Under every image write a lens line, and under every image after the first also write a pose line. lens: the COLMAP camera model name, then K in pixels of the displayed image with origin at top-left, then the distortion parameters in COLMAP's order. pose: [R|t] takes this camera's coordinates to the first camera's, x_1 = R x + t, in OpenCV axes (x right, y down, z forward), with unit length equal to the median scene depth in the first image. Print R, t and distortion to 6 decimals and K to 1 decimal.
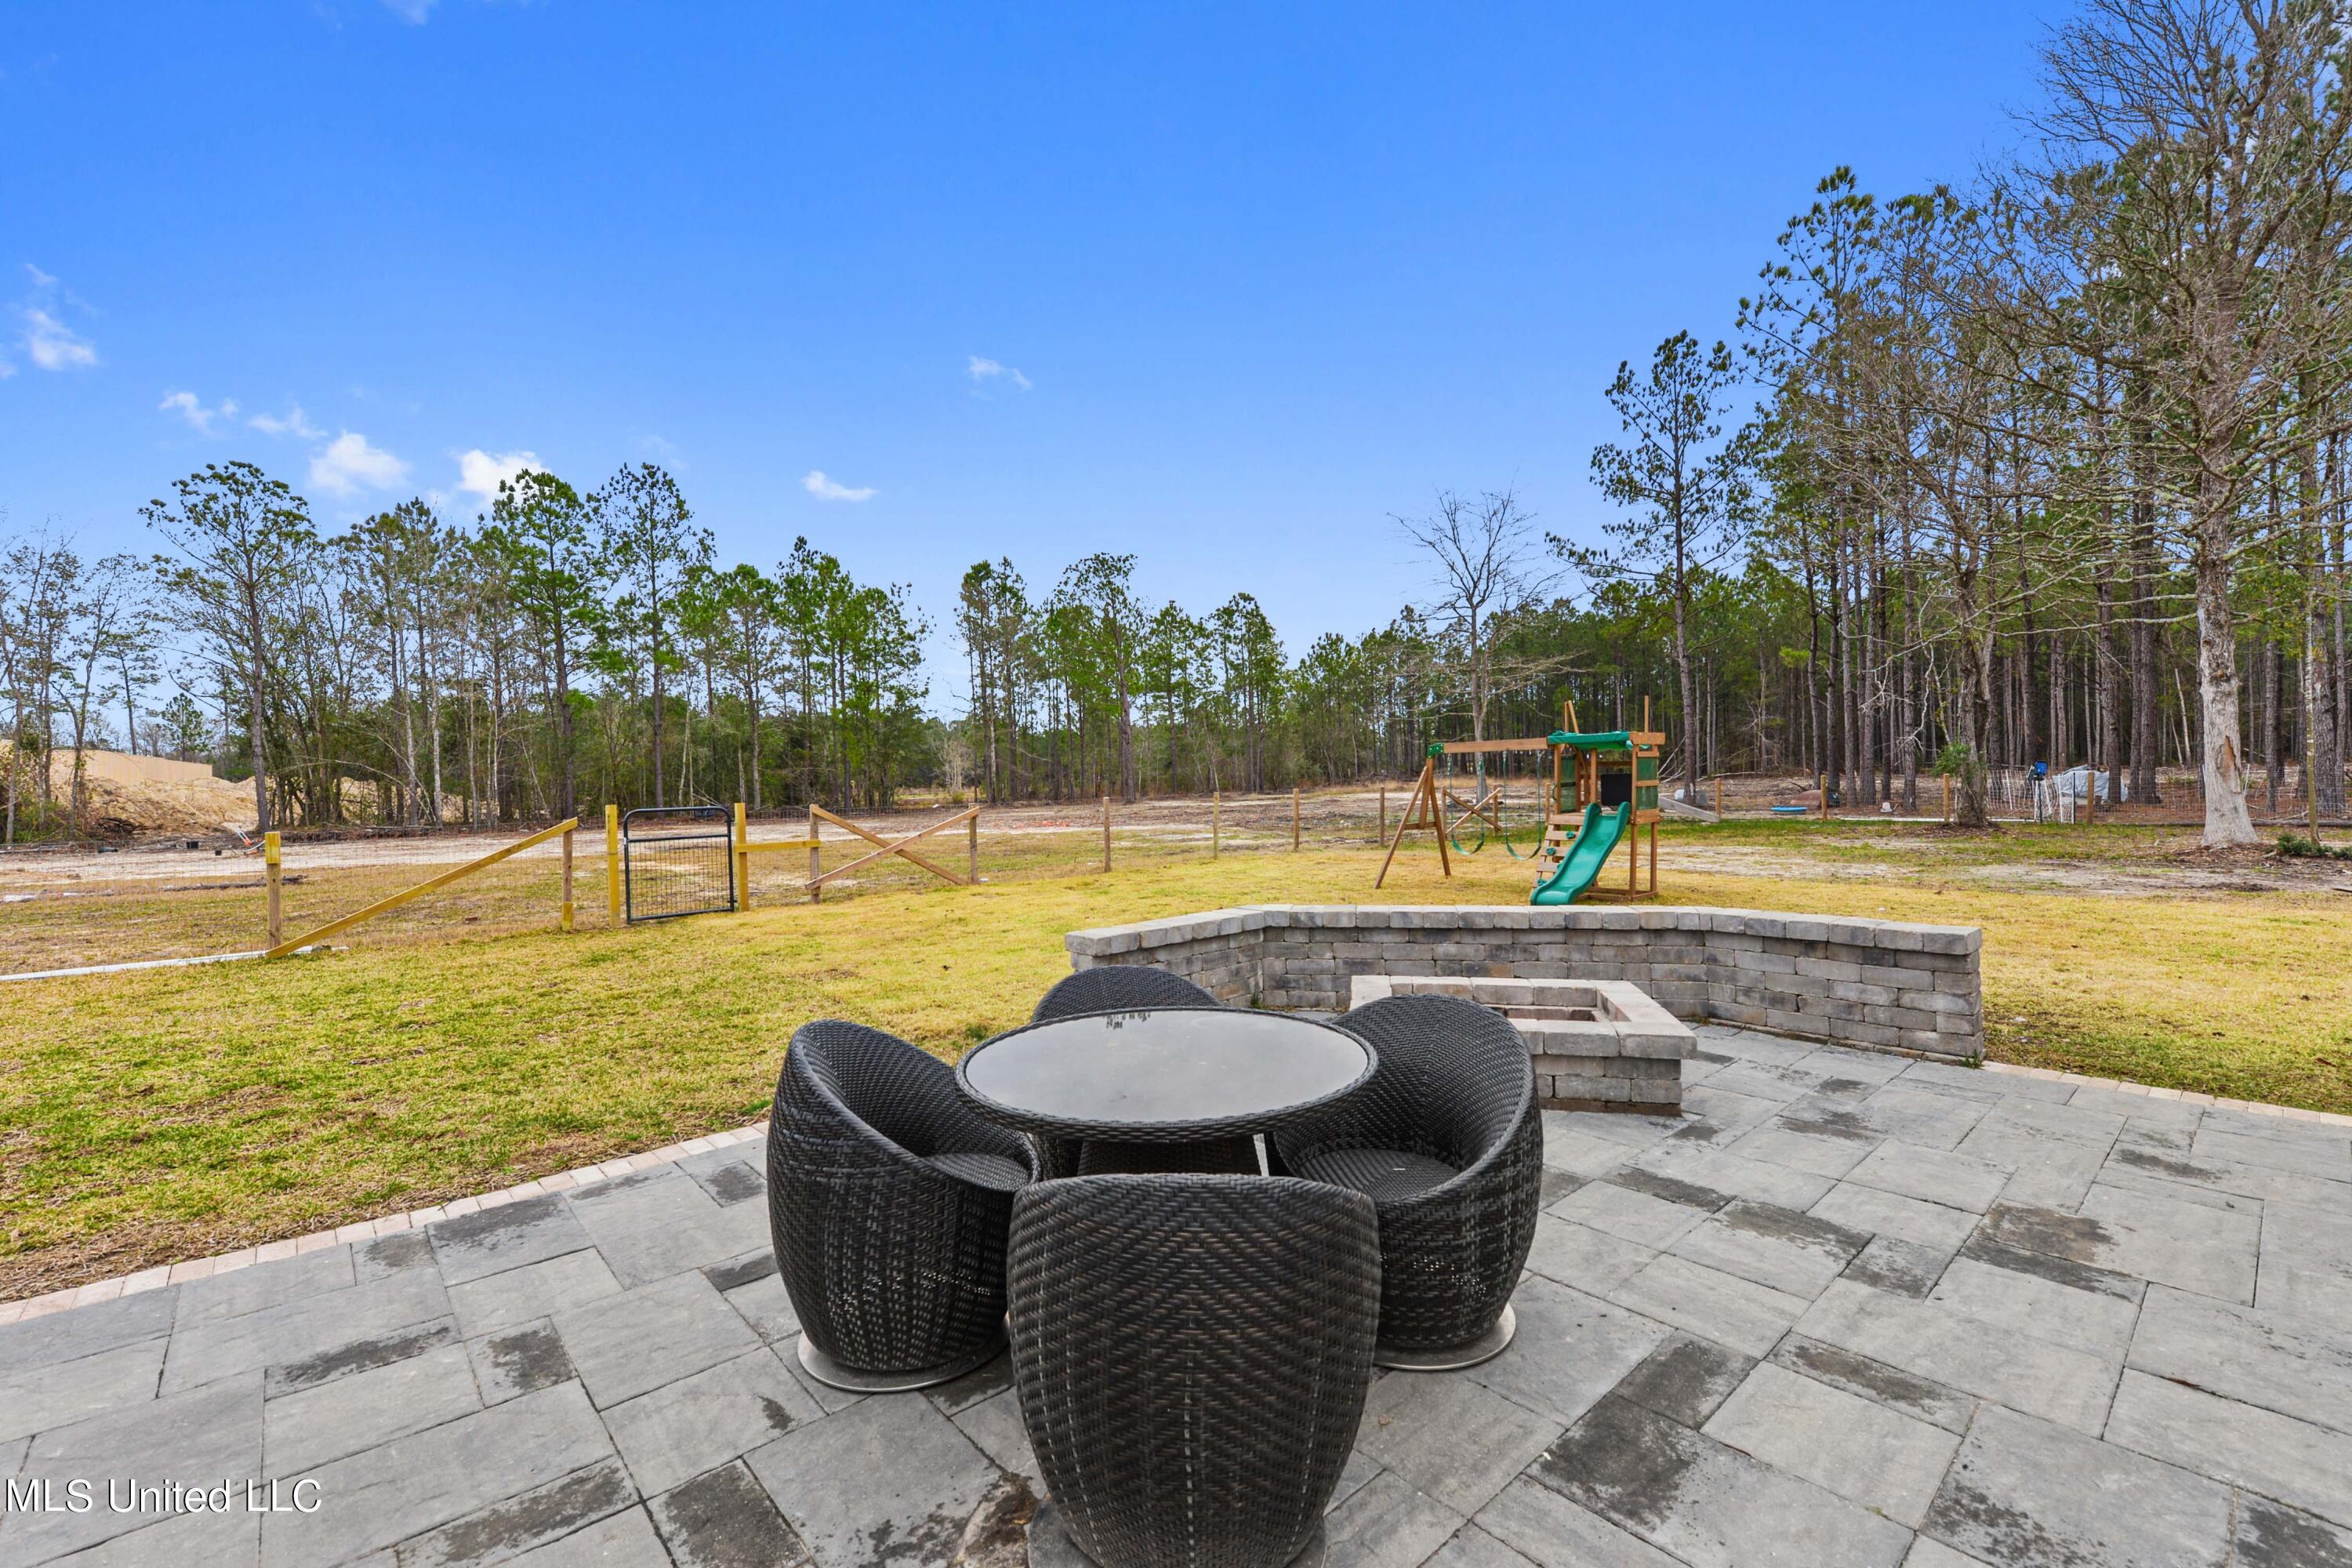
lens RADIAL K [[995.0, 0, 1176.0], [0, 995.0, 784.0], [0, 0, 1]] dist [-0.000538, 0.000524]
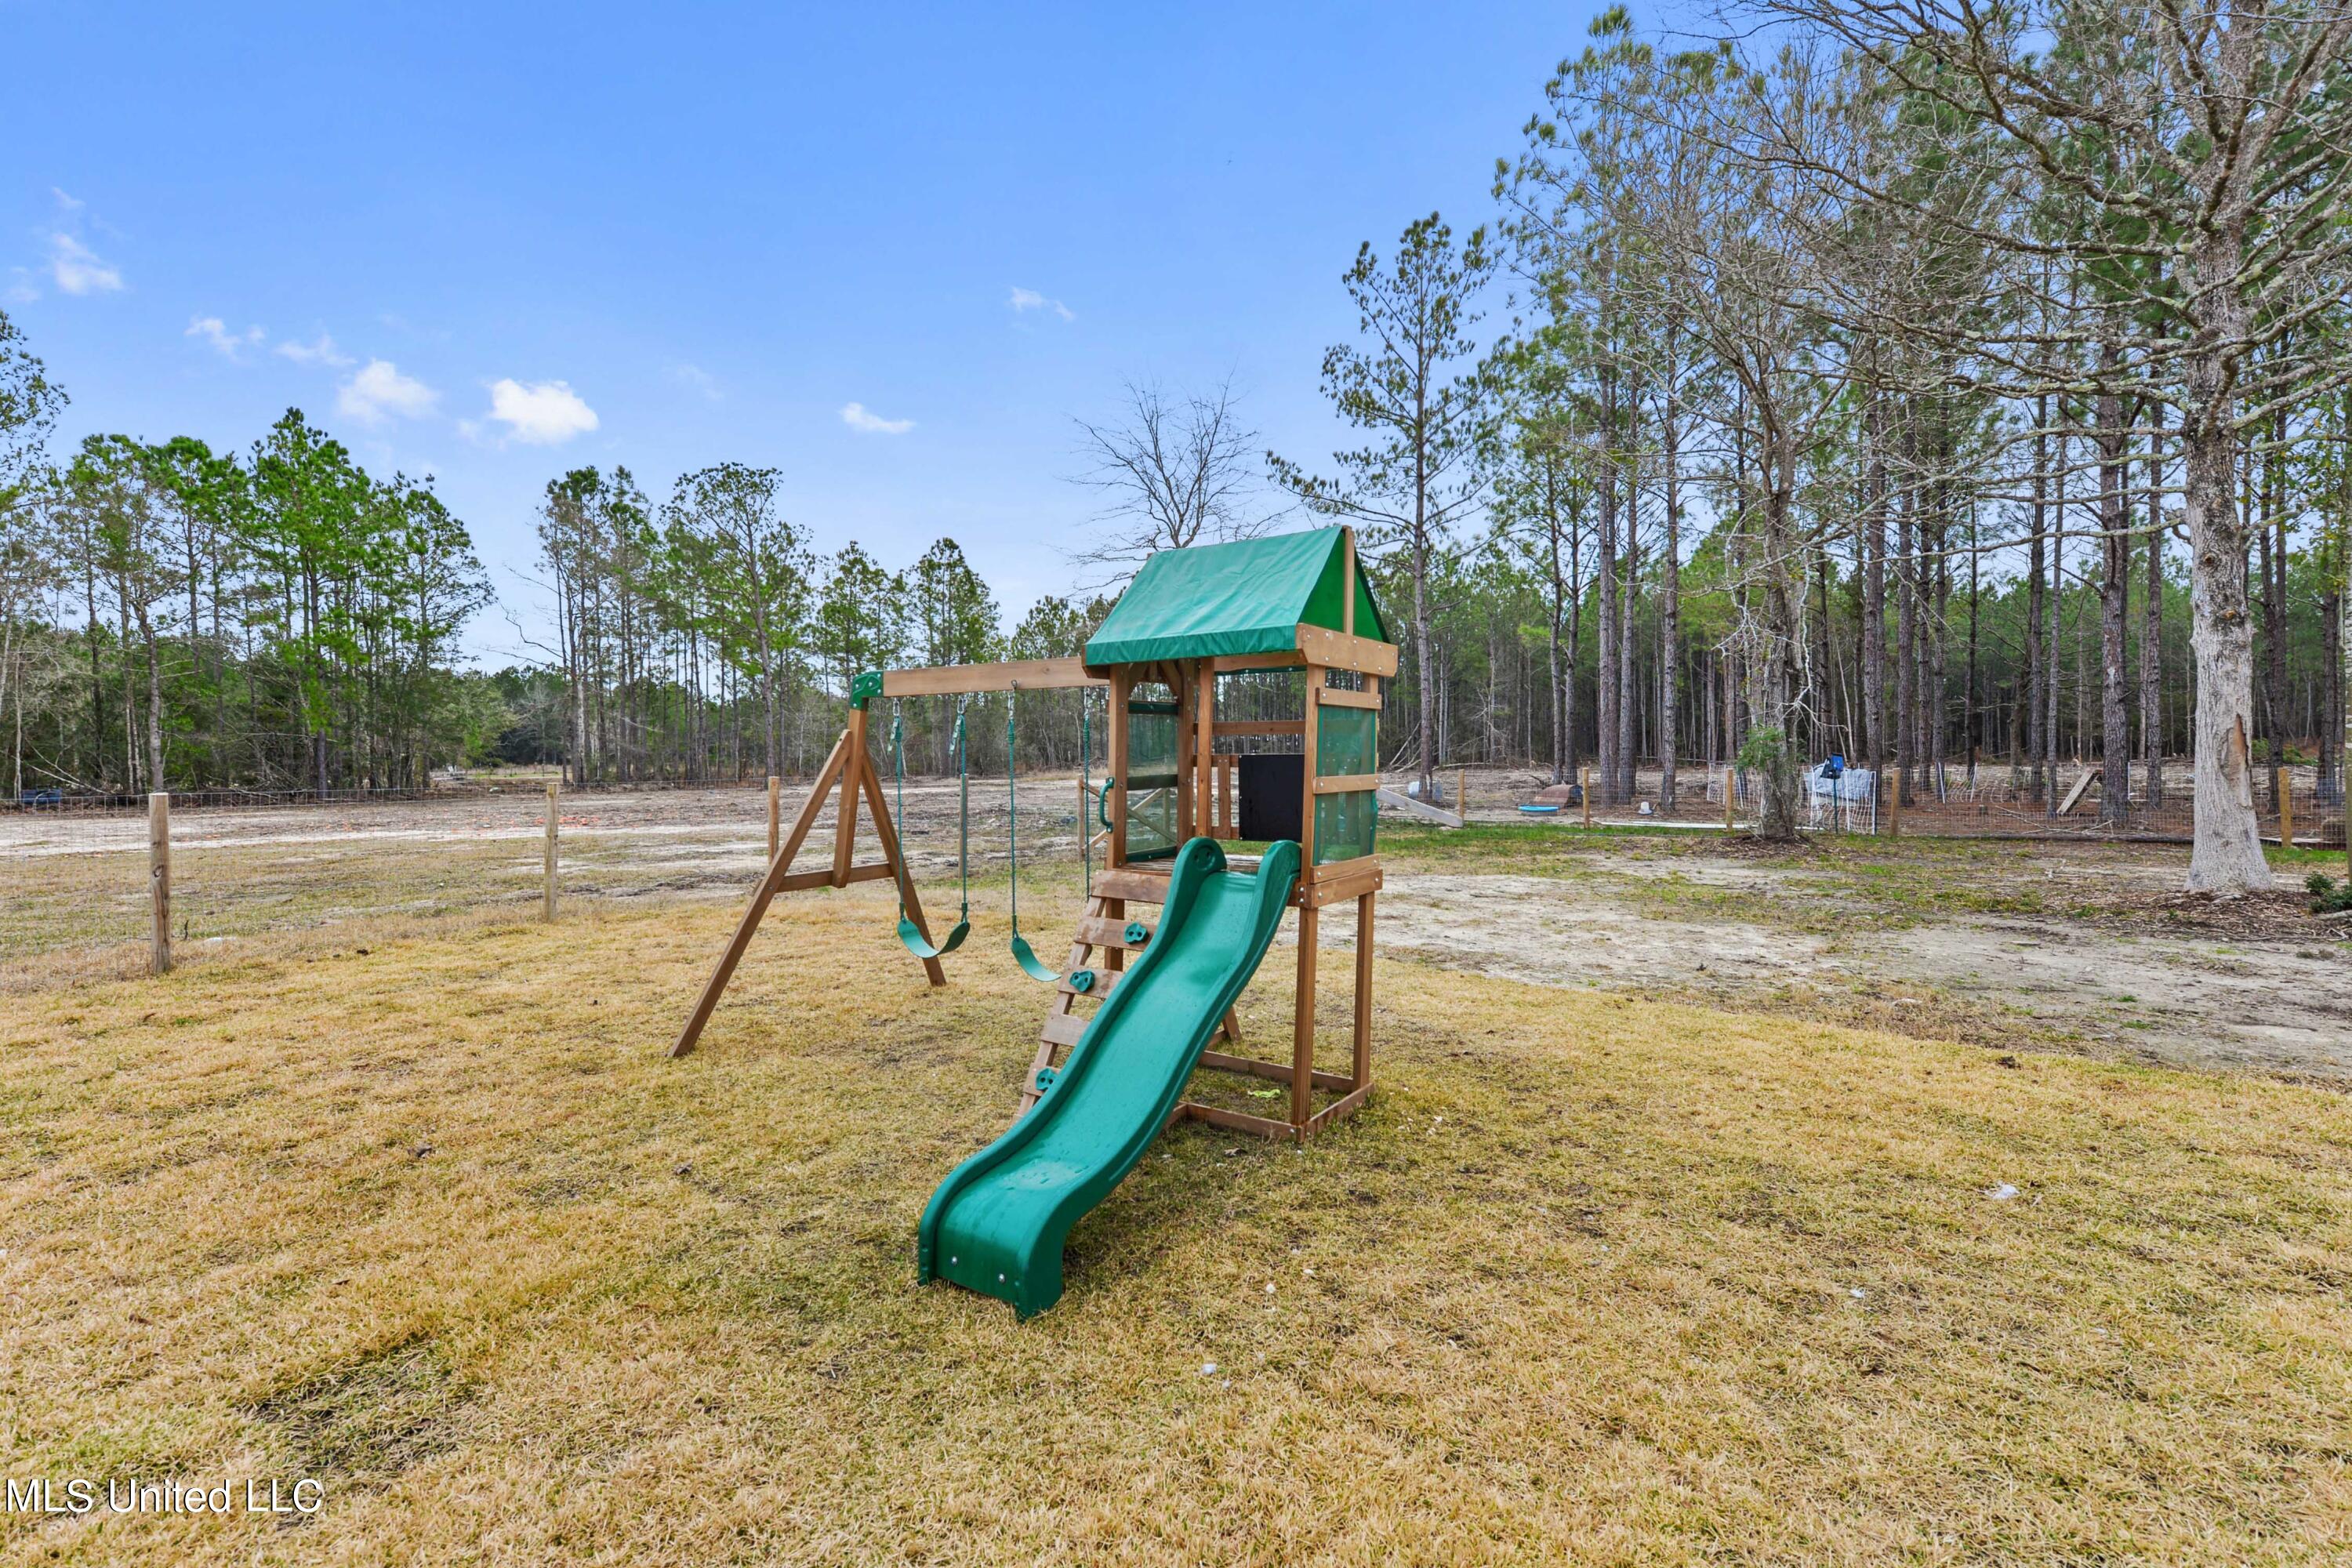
lens RADIAL K [[1023.6, 0, 1176.0], [0, 1023.6, 784.0], [0, 0, 1]] dist [0.002570, -0.000022]
pose [[0.970816, 0.012405, 0.239506, 0.071589], [-0.016225, 0.999771, 0.013987, -0.000935], [-0.239277, -0.017465, 0.970794, 0.144832]]
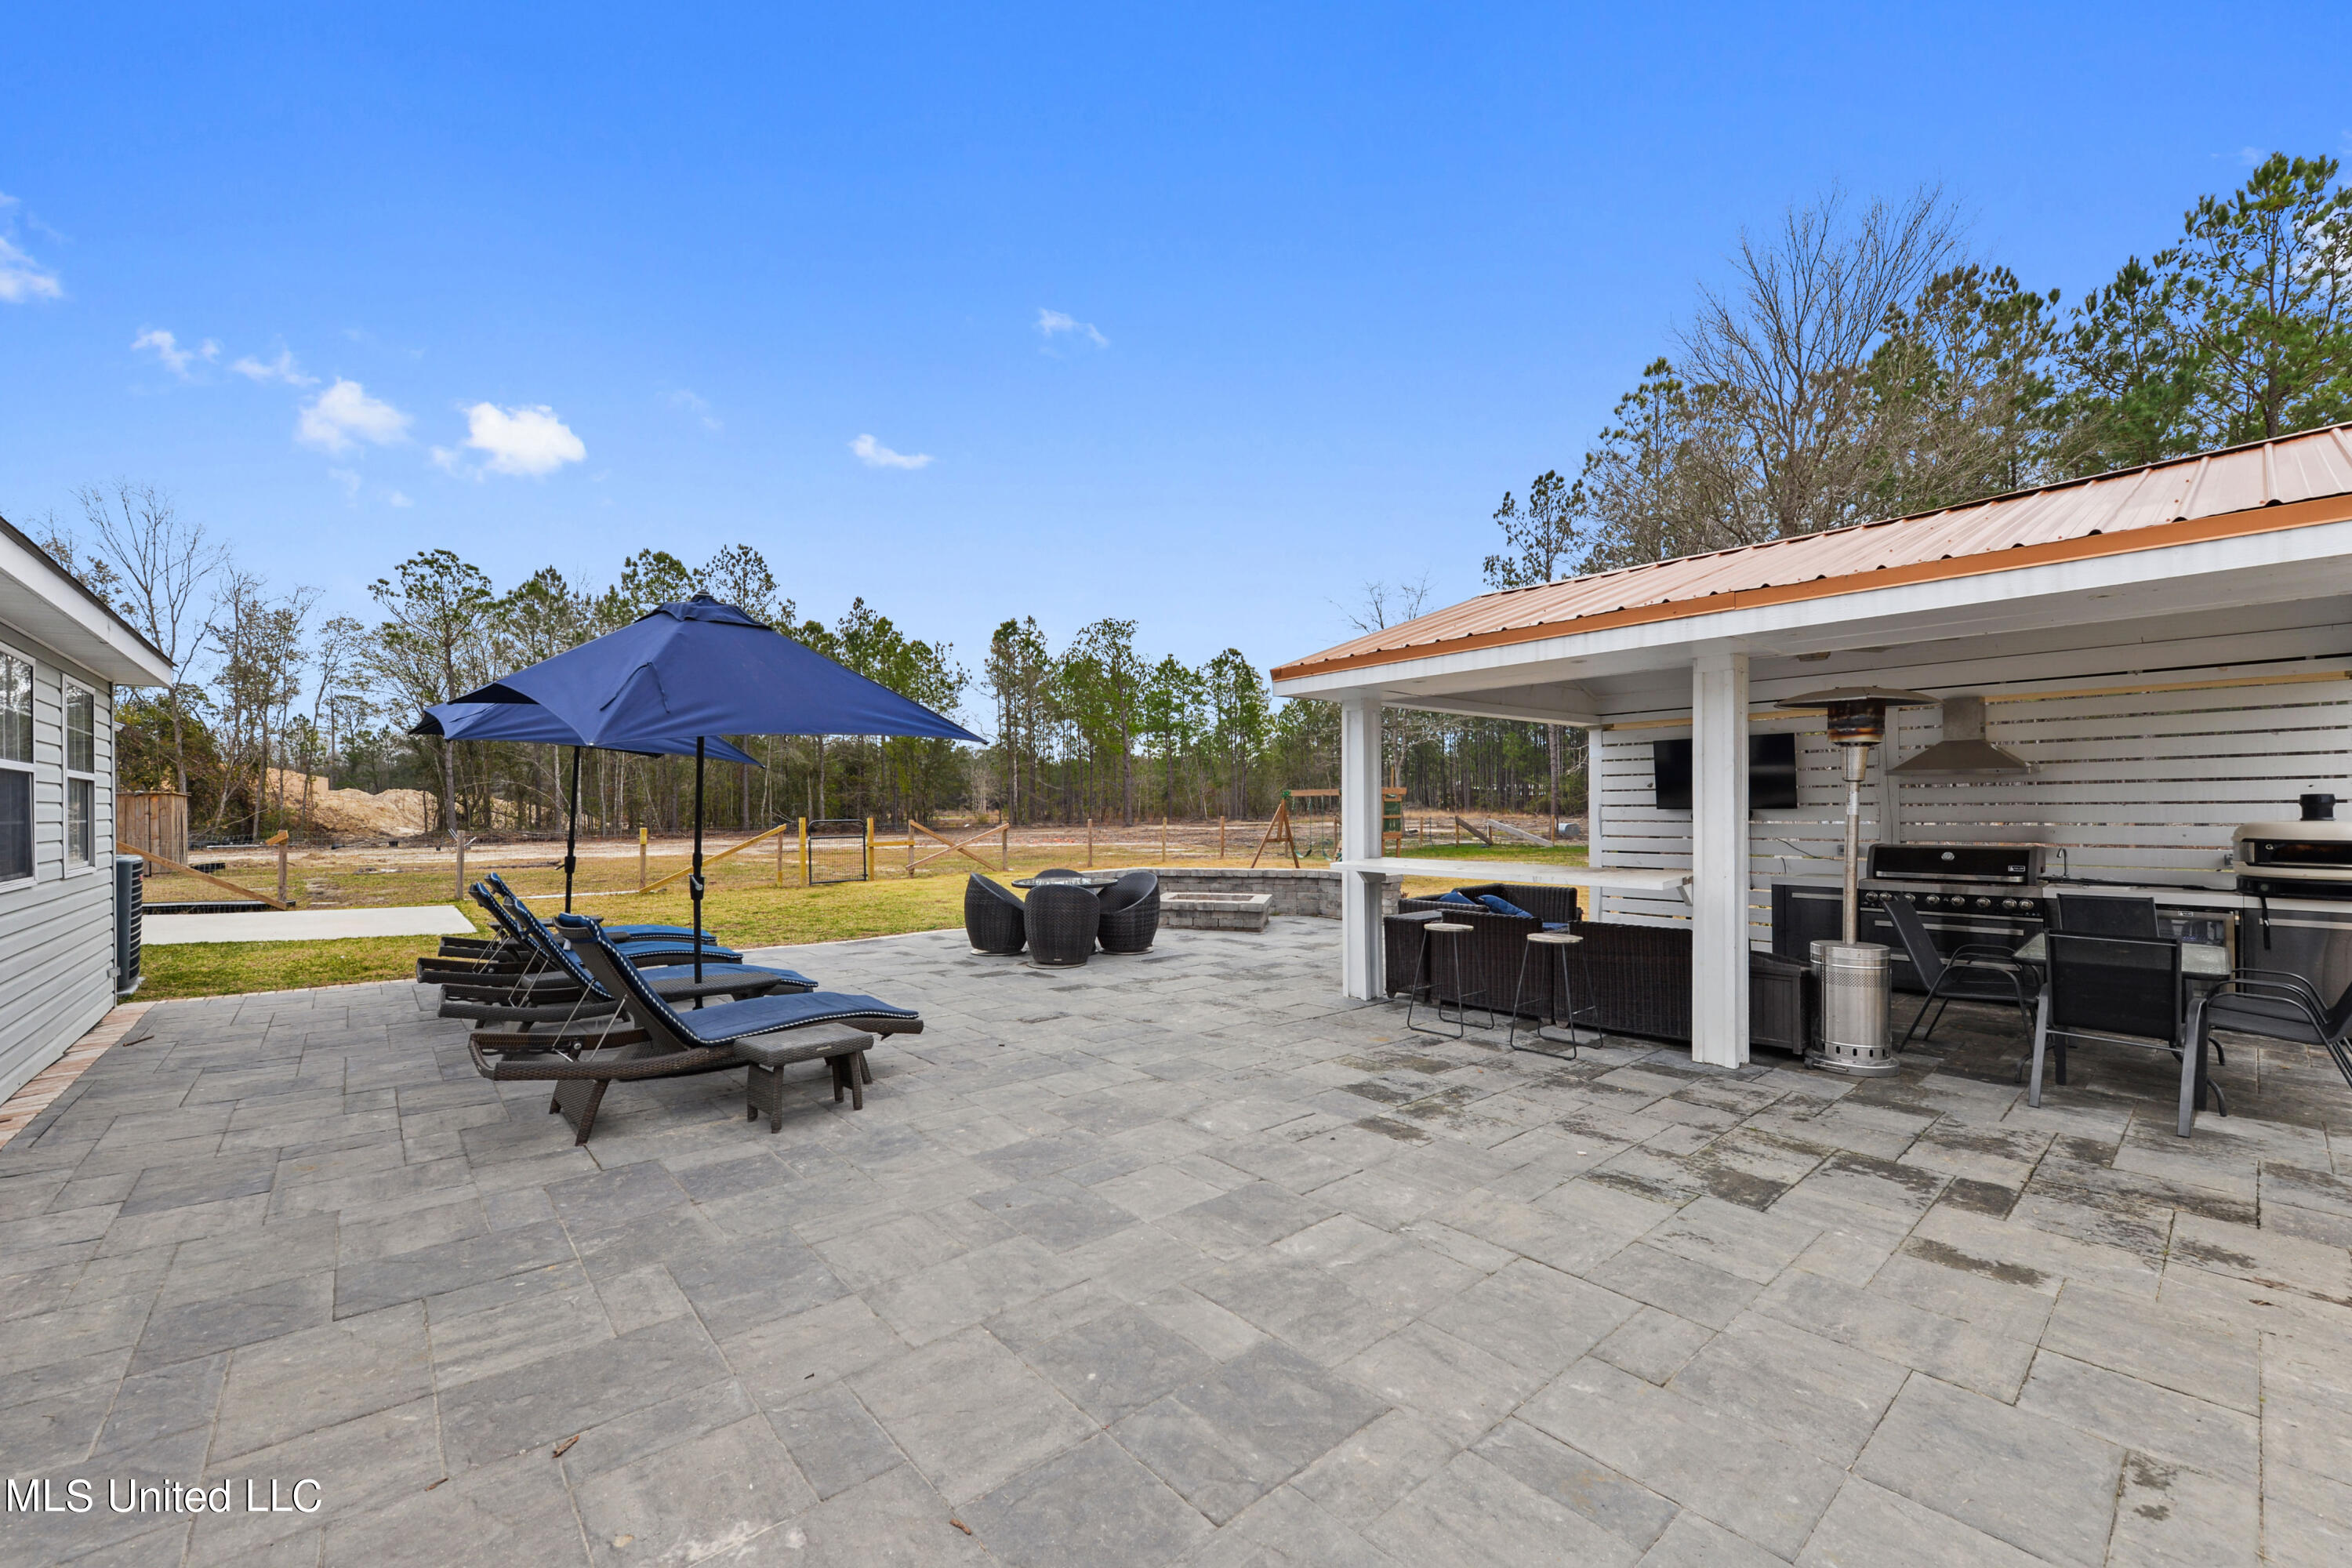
lens RADIAL K [[935.4, 0, 1181.1], [0, 935.4, 802.5], [0, 0, 1]] dist [0.001833, 0.000085]
pose [[0.999813, 0.018737, -0.004817, 0.022595], [-0.018777, 0.999788, -0.008430, -0.000968], [0.004658, 0.008519, 0.999953, -0.133532]]
